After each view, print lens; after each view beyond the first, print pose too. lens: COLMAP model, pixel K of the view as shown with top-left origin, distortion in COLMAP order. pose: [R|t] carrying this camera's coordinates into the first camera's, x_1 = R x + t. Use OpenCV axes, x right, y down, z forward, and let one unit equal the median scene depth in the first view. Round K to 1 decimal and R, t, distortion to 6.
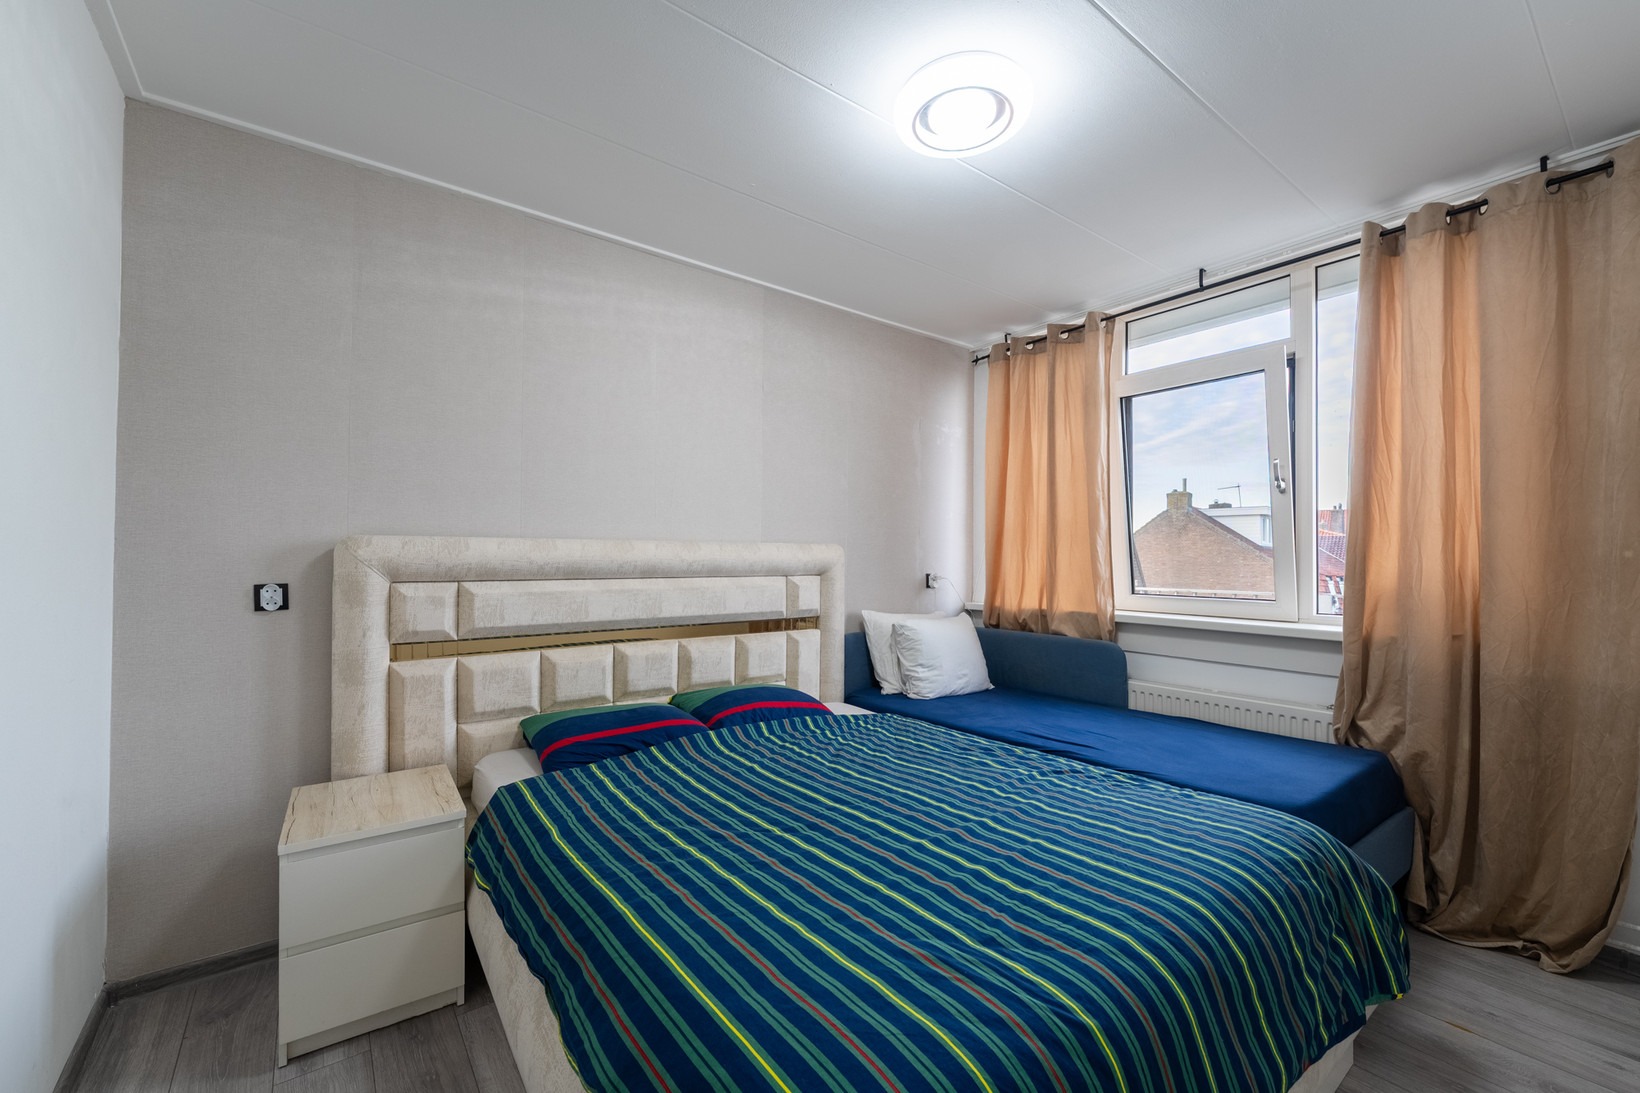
lens RADIAL K [[656.4, 0, 818.6], [0, 656.4, 548.0], [0, 0, 1]] dist [0.001299, -0.000301]
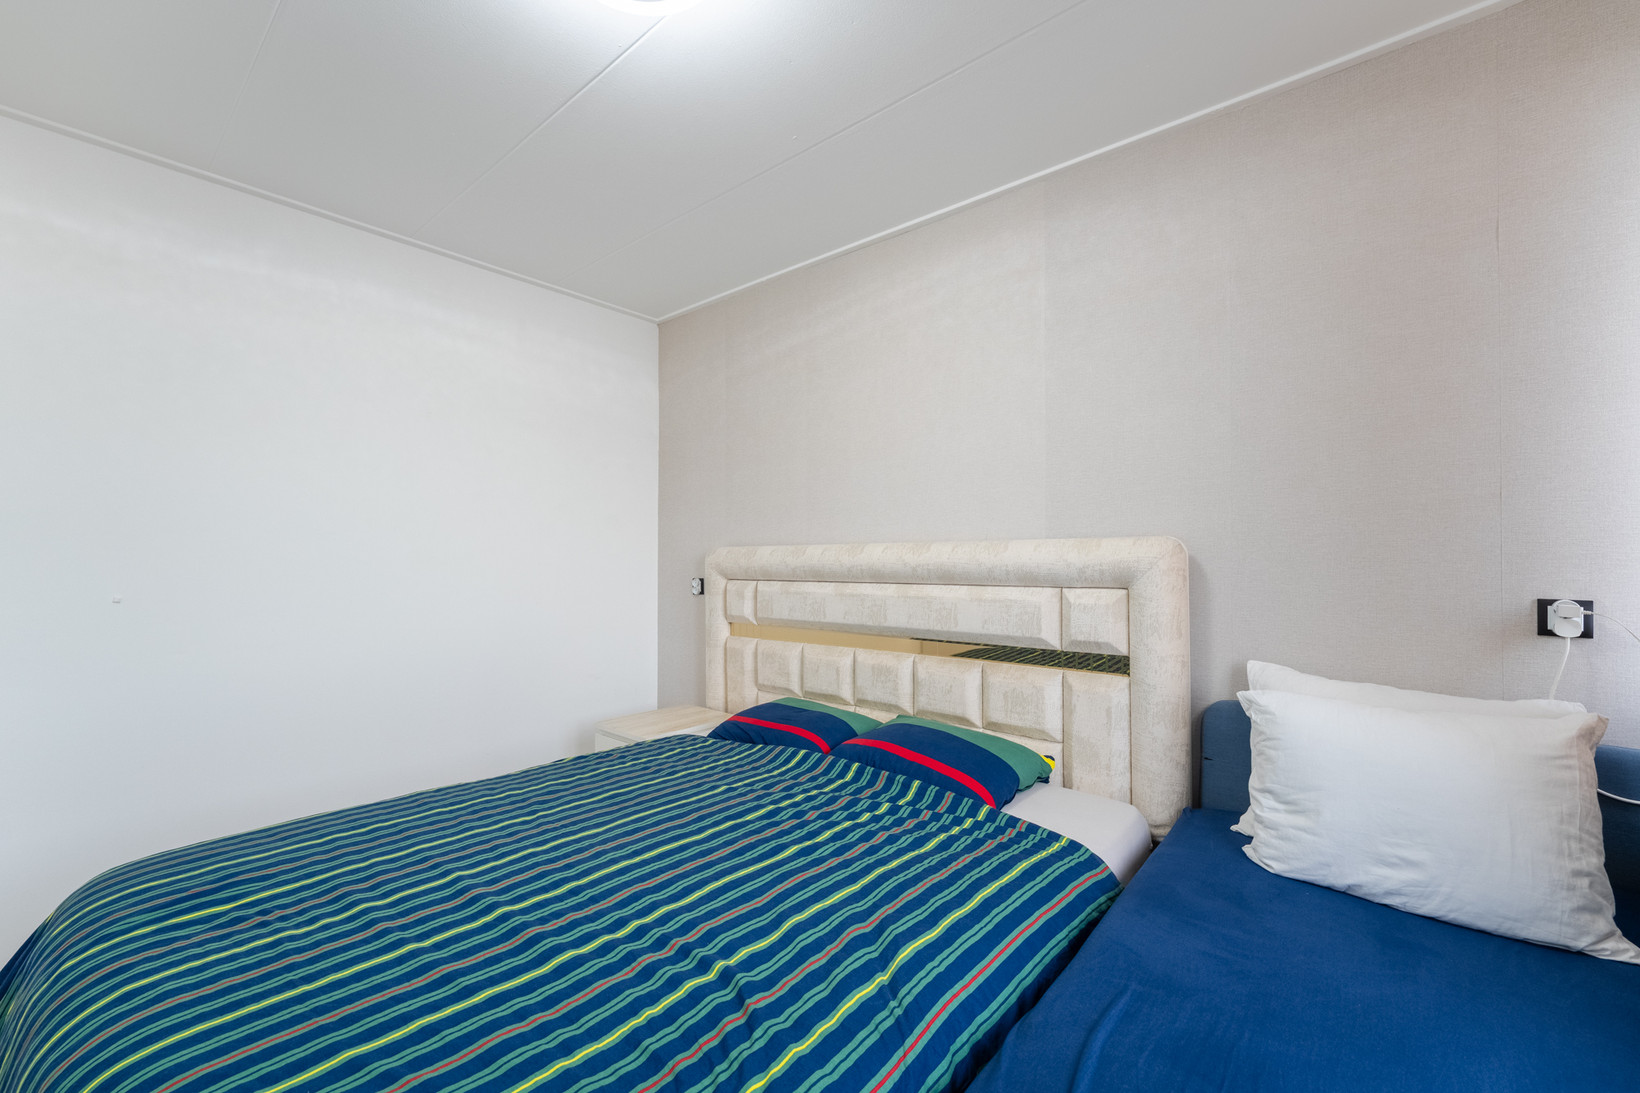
lens RADIAL K [[656.4, 0, 818.6], [0, 656.4, 548.0], [0, 0, 1]] dist [0.001299, -0.000301]
pose [[0.218259, -0.031002, -0.975398, 0.600893], [0.011730, 0.999506, -0.029143, 0.021325], [0.975820, -0.005081, 0.218515, 0.668738]]
